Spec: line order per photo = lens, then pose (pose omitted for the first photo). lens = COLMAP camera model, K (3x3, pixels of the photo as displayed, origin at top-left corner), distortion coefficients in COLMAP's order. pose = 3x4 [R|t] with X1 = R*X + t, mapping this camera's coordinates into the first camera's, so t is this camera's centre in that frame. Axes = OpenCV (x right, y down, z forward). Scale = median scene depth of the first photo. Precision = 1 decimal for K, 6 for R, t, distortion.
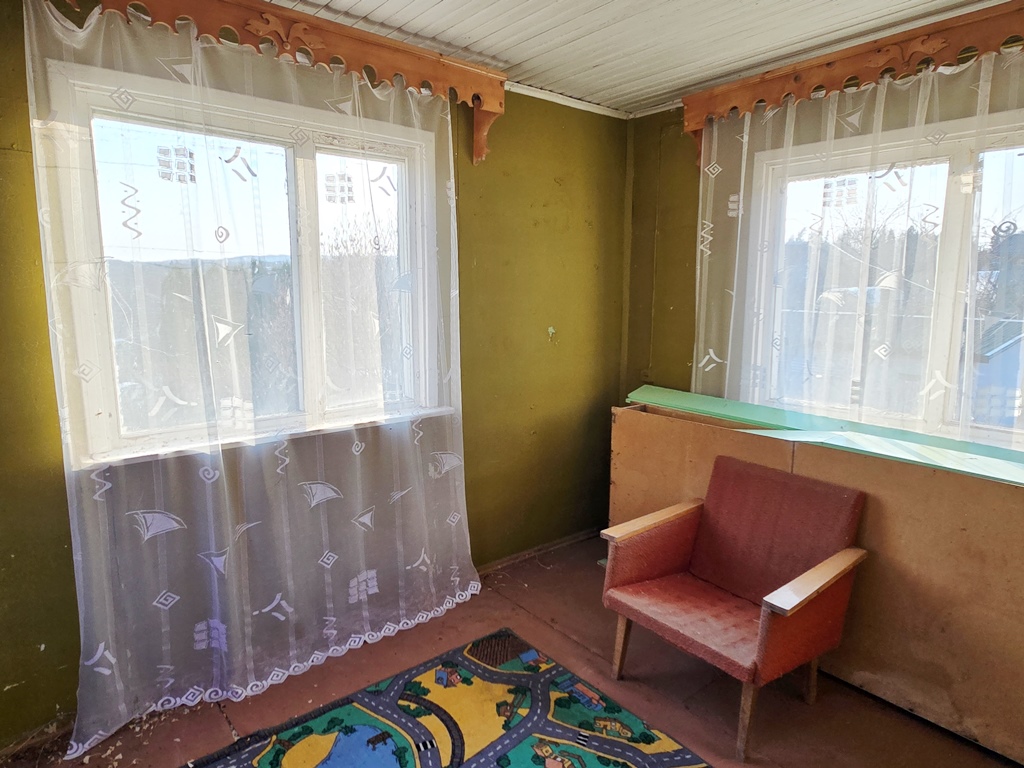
lens RADIAL K [[606.6, 0, 510.3], [0, 606.6, 382.4], [0, 0, 1]] dist [0.009427, -0.003644]
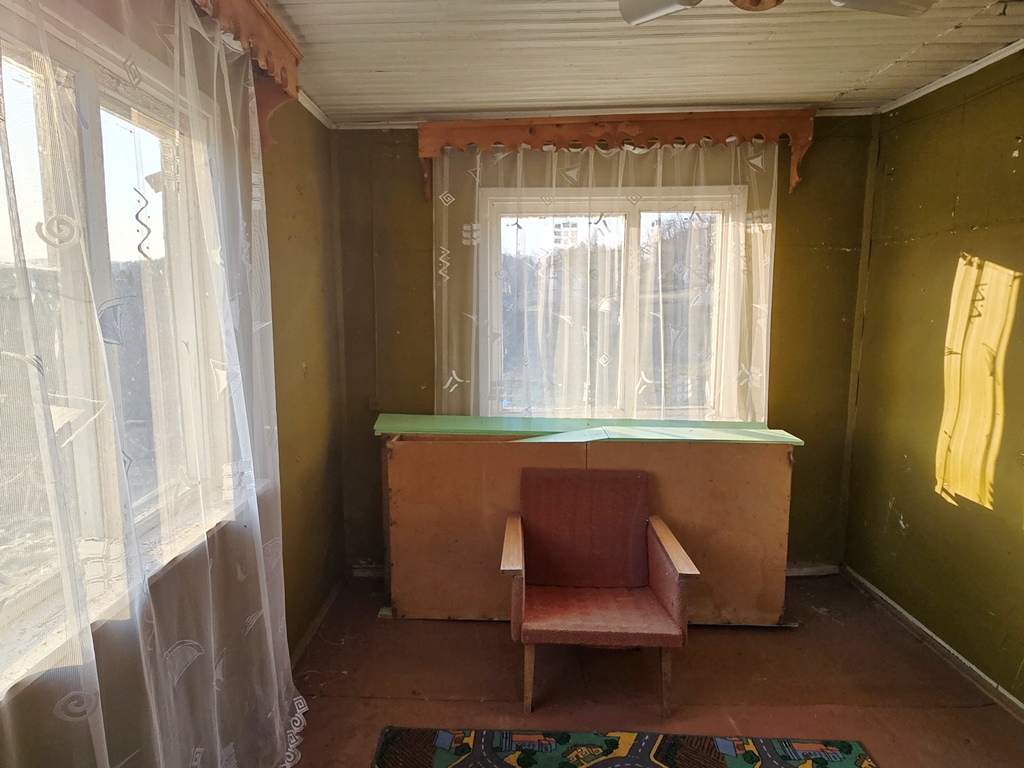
lens RADIAL K [[606.6, 0, 510.8], [0, 606.6, 384.6], [0, 0, 1]] dist [0.009427, -0.003644]
pose [[0.673483, -0.104057, 0.731842, -0.451602], [0.124032, 0.991914, 0.026894, -0.058409], [-0.728723, 0.072659, 0.680943, 0.282481]]
